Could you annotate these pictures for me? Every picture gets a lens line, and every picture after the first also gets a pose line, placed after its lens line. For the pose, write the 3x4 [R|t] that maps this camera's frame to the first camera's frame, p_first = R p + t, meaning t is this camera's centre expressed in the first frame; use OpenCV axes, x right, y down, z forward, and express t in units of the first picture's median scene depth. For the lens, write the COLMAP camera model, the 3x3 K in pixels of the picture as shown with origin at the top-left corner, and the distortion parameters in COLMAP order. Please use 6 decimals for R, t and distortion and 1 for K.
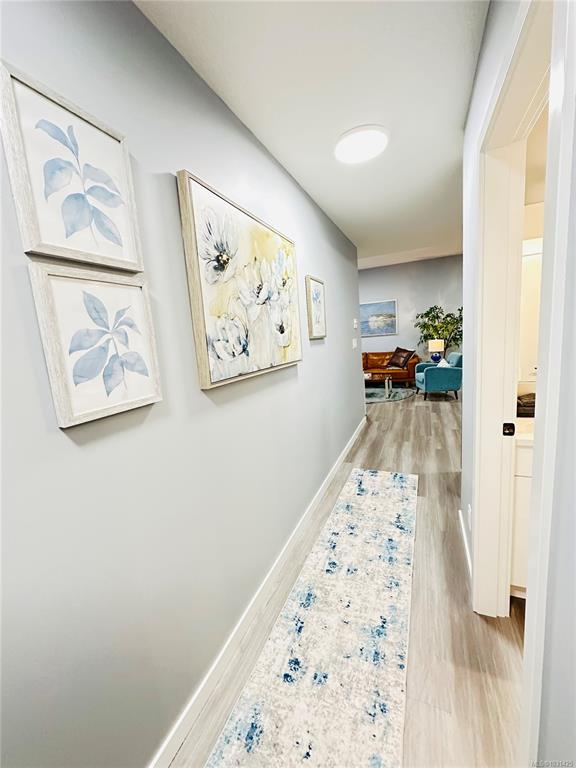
lens RADIAL K [[309.2, 0, 288.0], [0, 309.2, 384.0], [0, 0, 1]] dist [-0.000989, -0.000038]
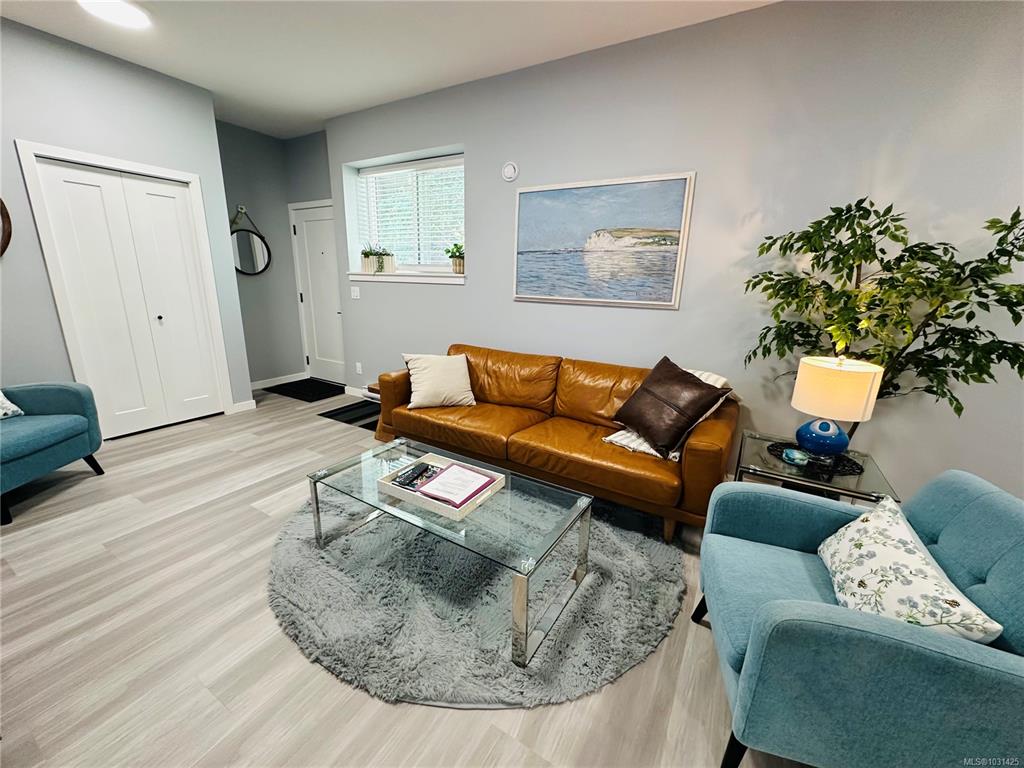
lens RADIAL K [[412.2, 0, 512.0], [0, 412.2, 384.0], [0, 0, 1]] dist [-0.000989, -0.000038]
pose [[0.987271, 0.129387, -0.092489, 0.264487], [-0.119429, 0.987153, 0.106136, -0.120798], [0.105034, -0.093739, 0.990041, 0.645548]]
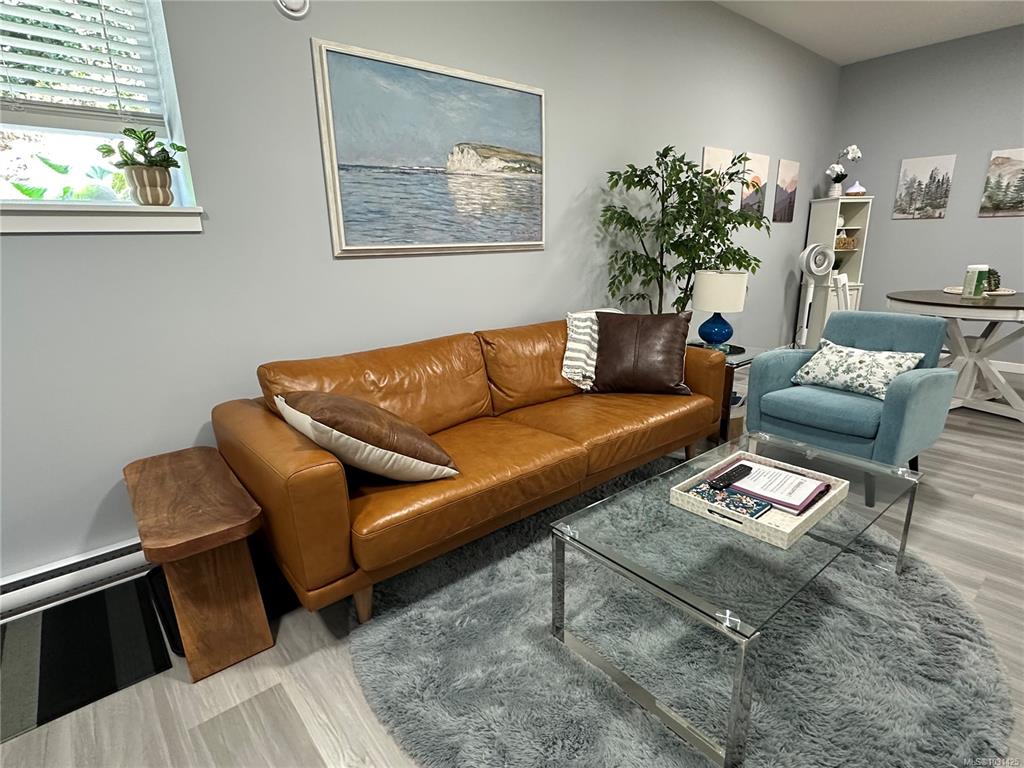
lens RADIAL K [[523.3, 0, 506.6], [0, 523.3, 388.4], [0, 0, 1]] dist [-0.000441, -0.000699]
pose [[0.442373, -0.176469, 0.879298, -0.042428], [0.127653, 0.982857, 0.133031, -0.115593], [-0.887700, 0.053395, 0.457316, 0.887587]]
